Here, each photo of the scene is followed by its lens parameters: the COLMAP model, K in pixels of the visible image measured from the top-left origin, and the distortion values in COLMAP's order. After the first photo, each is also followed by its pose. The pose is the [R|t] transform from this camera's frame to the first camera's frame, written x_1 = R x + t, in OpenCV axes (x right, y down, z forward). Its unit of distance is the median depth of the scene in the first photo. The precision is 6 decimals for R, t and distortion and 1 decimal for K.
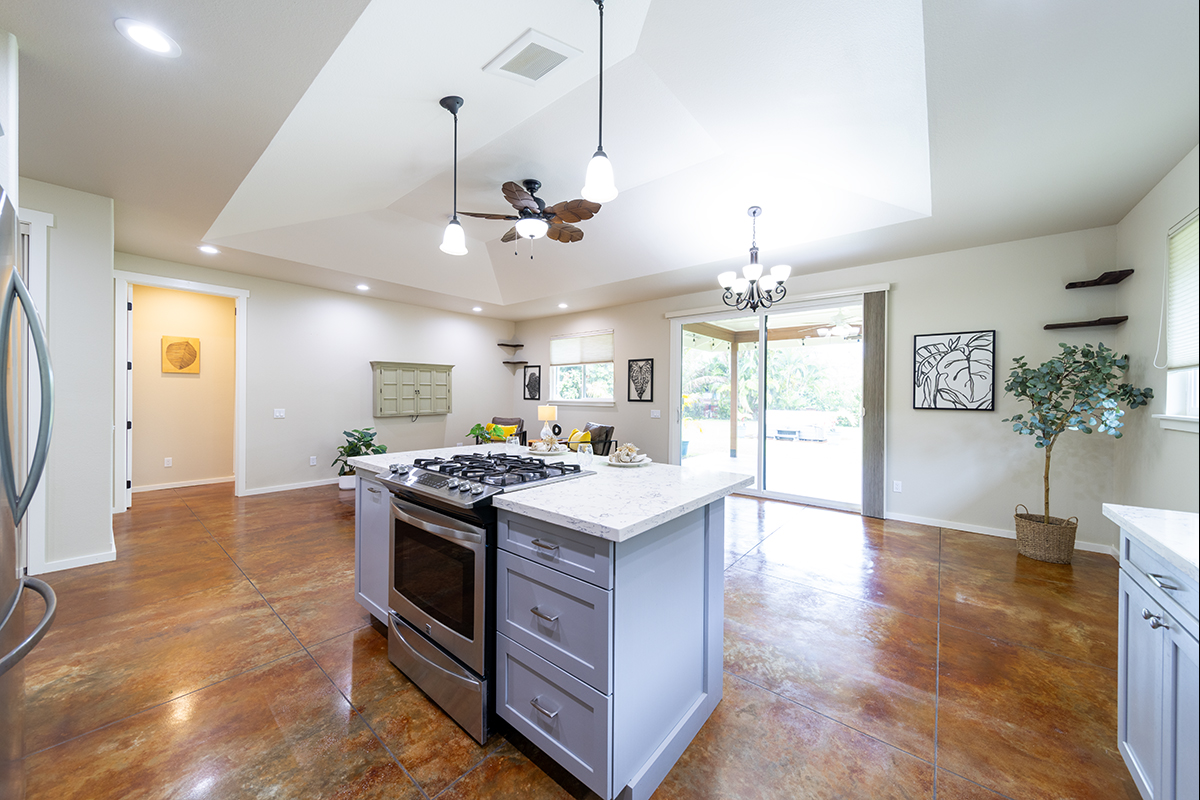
lens RADIAL K [[418.1, 0, 590.2], [0, 418.1, 404.8], [0, 0, 1]] dist [0.001578, -0.001039]
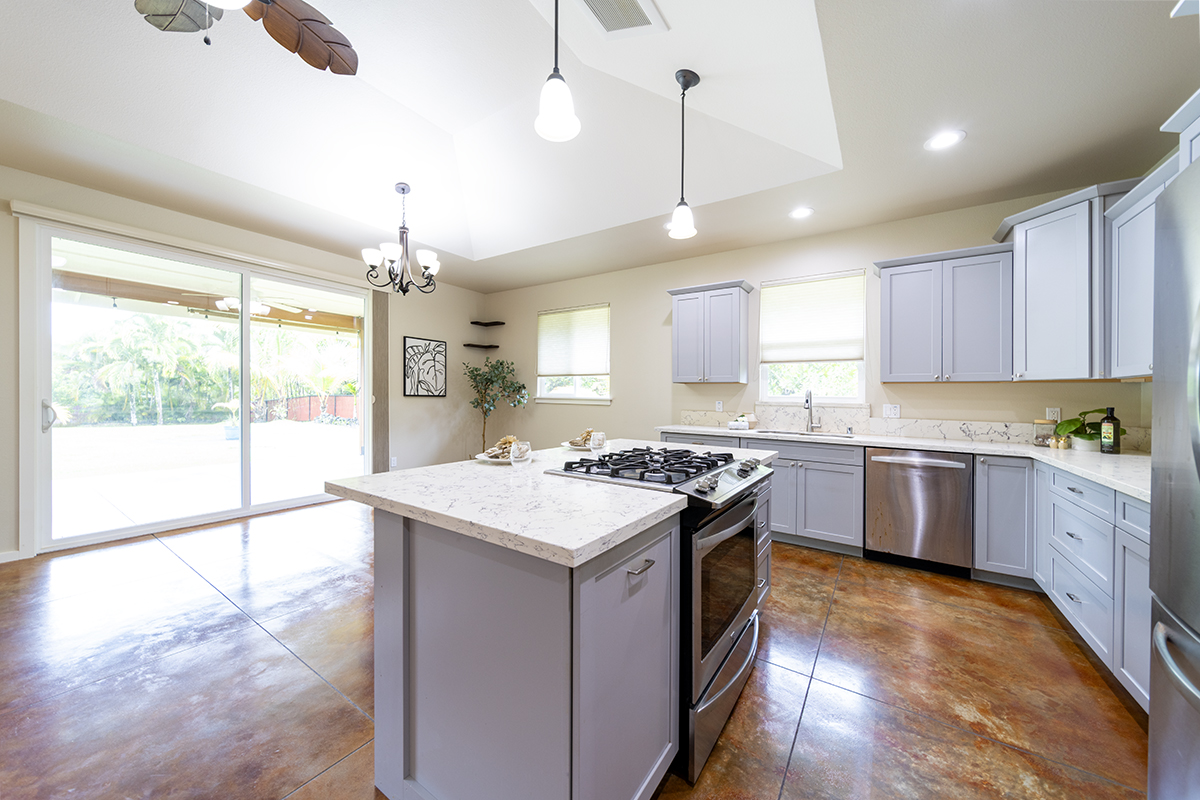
lens RADIAL K [[418.1, 0, 599.9], [0, 418.1, 402.1], [0, 0, 1]] dist [0.001578, -0.001039]
pose [[-0.104810, -0.025636, 0.994162, -0.519952], [0.005237, 0.999640, 0.026329, -0.001939], [-0.994479, 0.007966, -0.104638, 0.572362]]
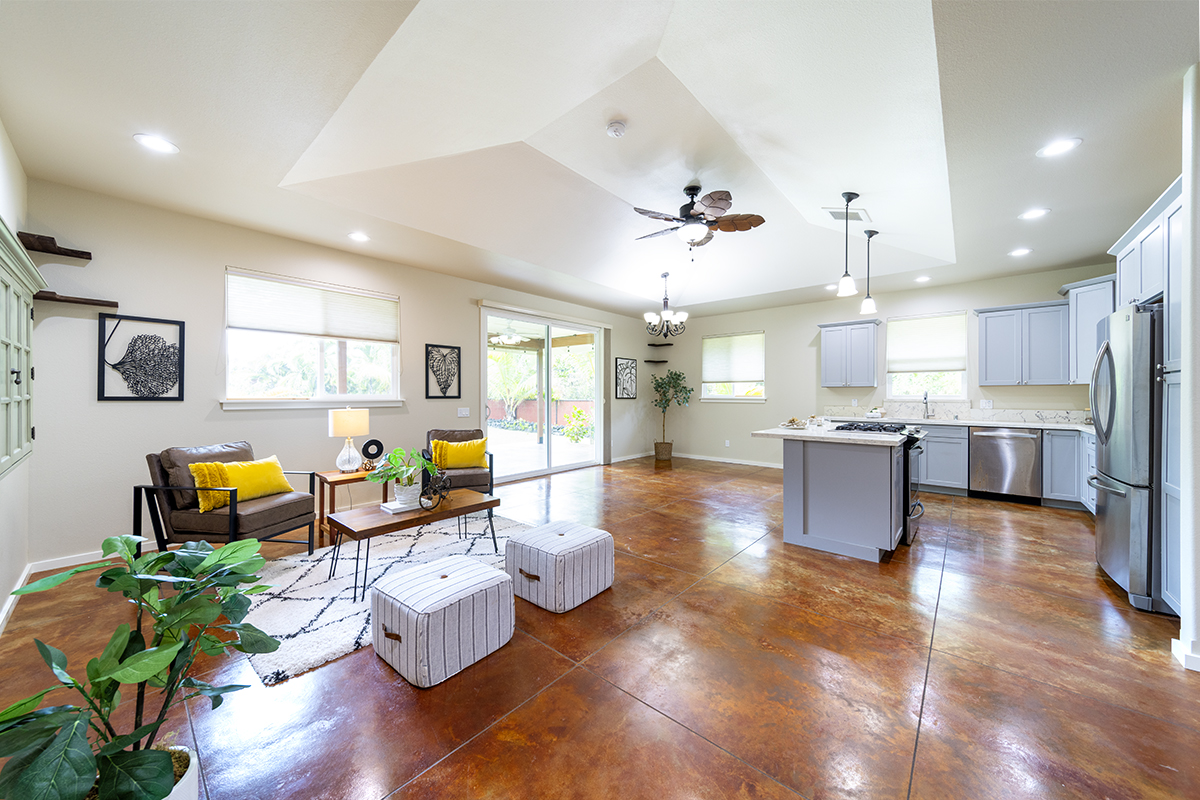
lens RADIAL K [[418.1, 0, 603.2], [0, 418.1, 404.3], [0, 0, 1]] dist [0.001578, -0.001039]
pose [[0.016416, -0.031851, 0.999358, -1.045513], [0.021063, 0.999282, 0.031502, -0.023449], [-0.999643, 0.020532, 0.017075, 1.052861]]
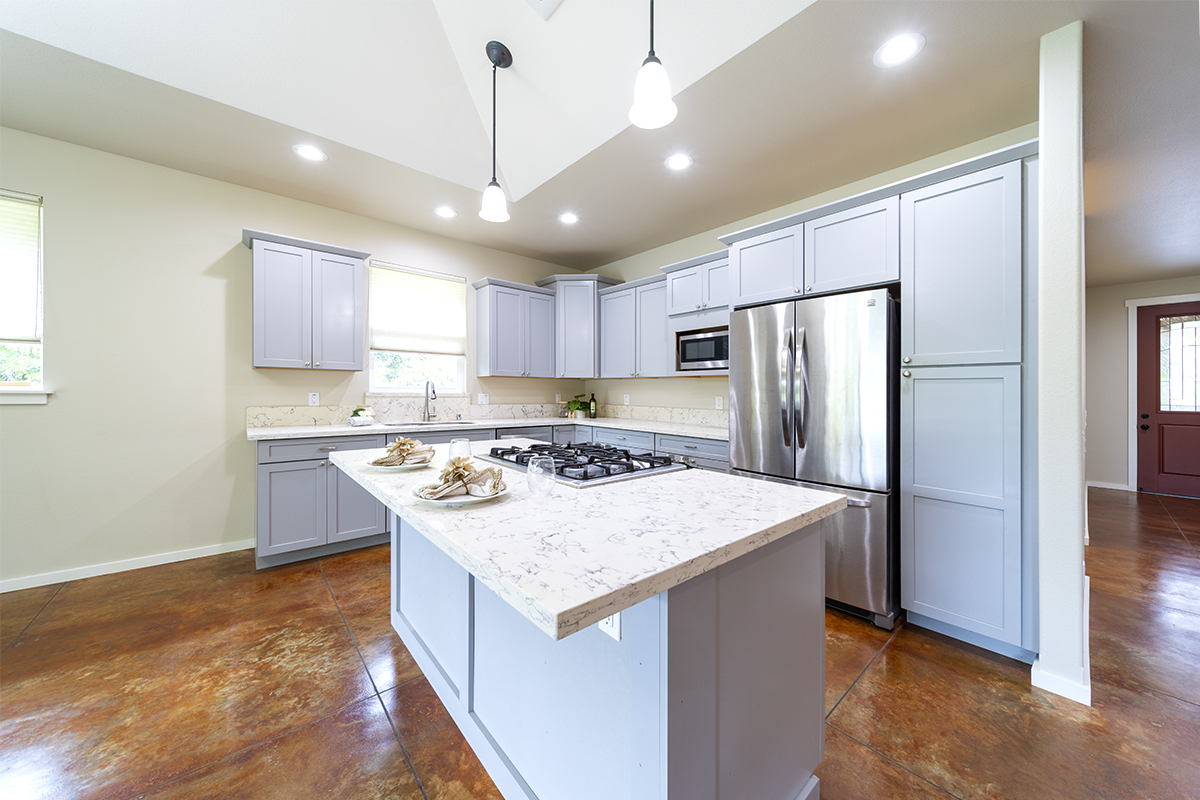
lens RADIAL K [[418.1, 0, 602.7], [0, 418.1, 386.7], [0, 0, 1]] dist [0.001578, -0.001039]
pose [[-0.988767, -0.019611, 0.148172, -0.195041], [-0.018013, 0.999764, 0.012116, -0.007267], [-0.148374, 0.009311, -0.988887, 0.890838]]
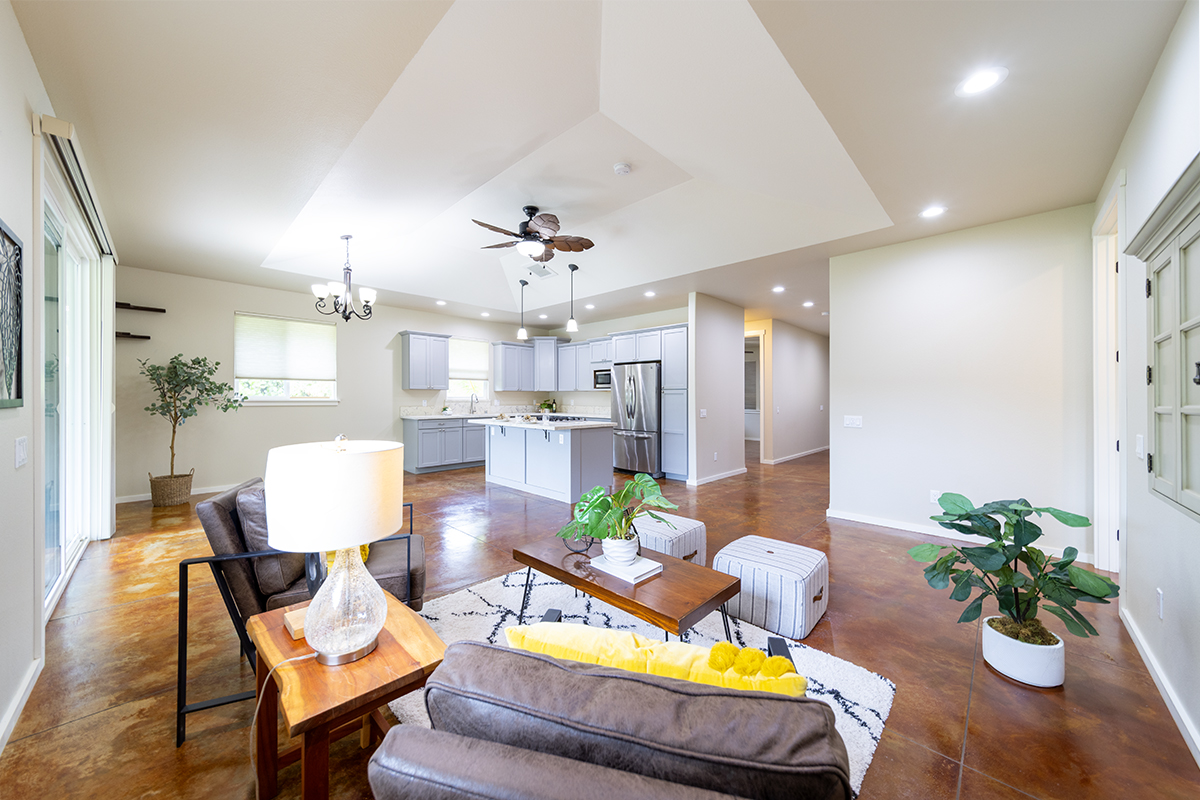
lens RADIAL K [[418.1, 0, 590.0], [0, 418.1, 394.6], [0, 0, 1]] dist [0.001578, -0.001039]
pose [[-0.996740, -0.013236, 0.079587, -0.348481], [-0.012039, 0.999807, 0.015495, -0.033466], [-0.079777, 0.014487, -0.996707, 1.858821]]
